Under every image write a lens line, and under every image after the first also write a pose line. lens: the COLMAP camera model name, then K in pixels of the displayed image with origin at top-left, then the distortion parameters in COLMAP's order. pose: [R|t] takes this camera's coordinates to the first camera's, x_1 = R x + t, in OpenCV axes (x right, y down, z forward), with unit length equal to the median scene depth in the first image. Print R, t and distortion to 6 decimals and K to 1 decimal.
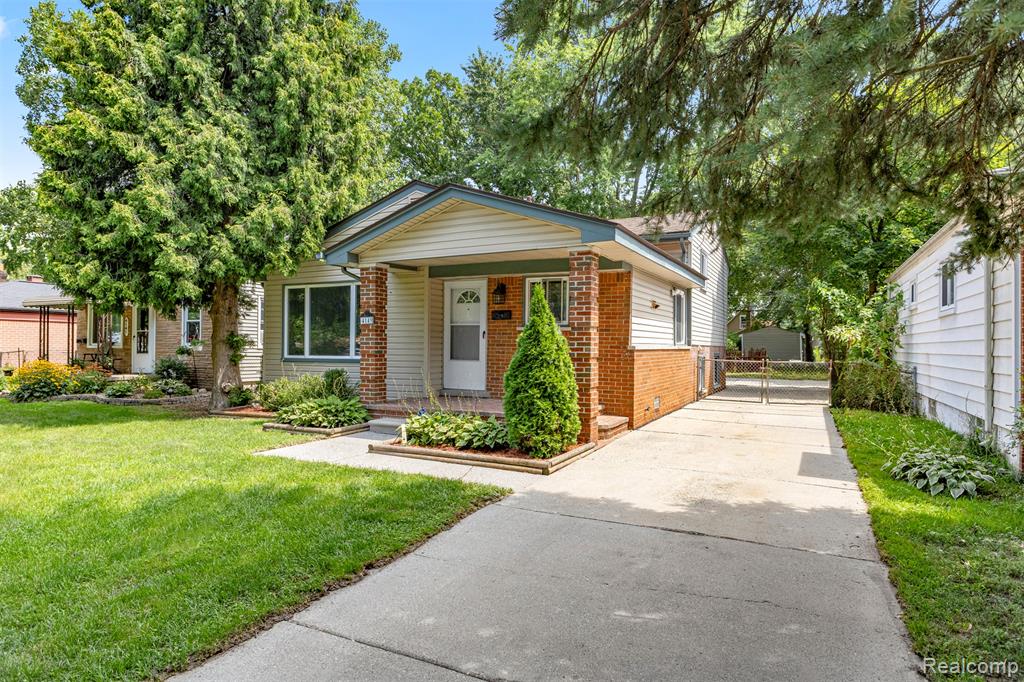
lens RADIAL K [[598.6, 0, 512.0], [0, 598.6, 341.0], [0, 0, 1]] dist [0.004952, -0.000011]
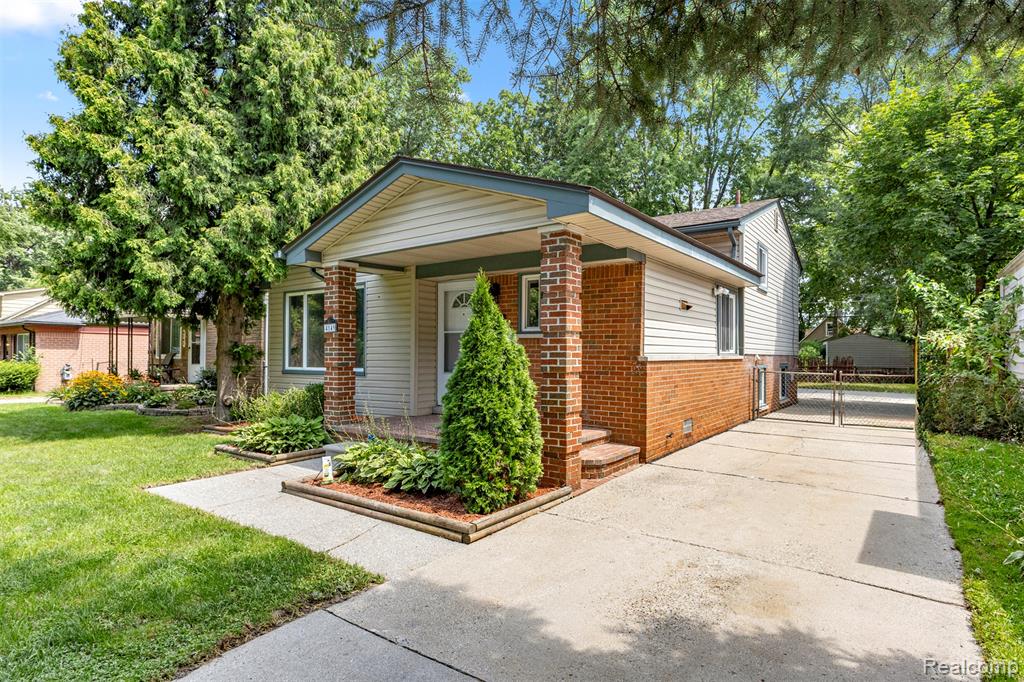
lens RADIAL K [[555.8, 0, 509.9], [0, 555.8, 351.0], [0, 0, 1]] dist [-0.010229, 0.000908]
pose [[0.987014, -0.005012, -0.160558, 0.129633], [0.005278, 0.999985, 0.001227, -0.000597], [0.160549, -0.002059, 0.987026, 0.226421]]
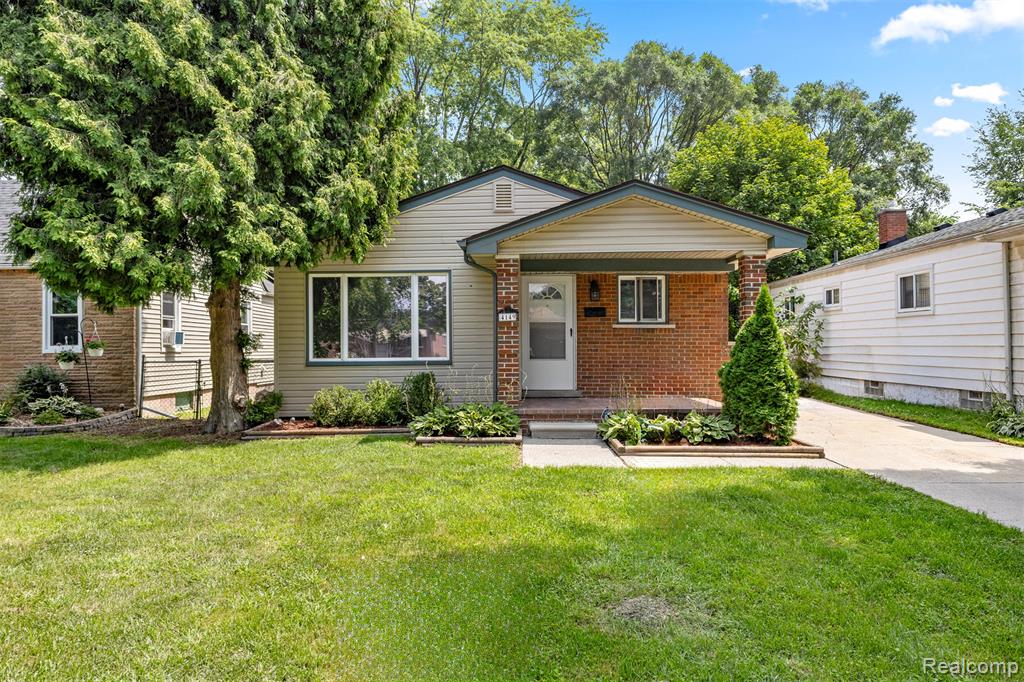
lens RADIAL K [[640.0, 0, 512.0], [0, 640.0, 341.0], [0, 0, 1]] dist [-0.000576, -0.000522]
pose [[0.904585, -0.009759, 0.426182, -0.591166], [0.008323, 0.999952, 0.005231, -0.002827], [-0.426213, -0.001185, 0.904622, 0.105313]]
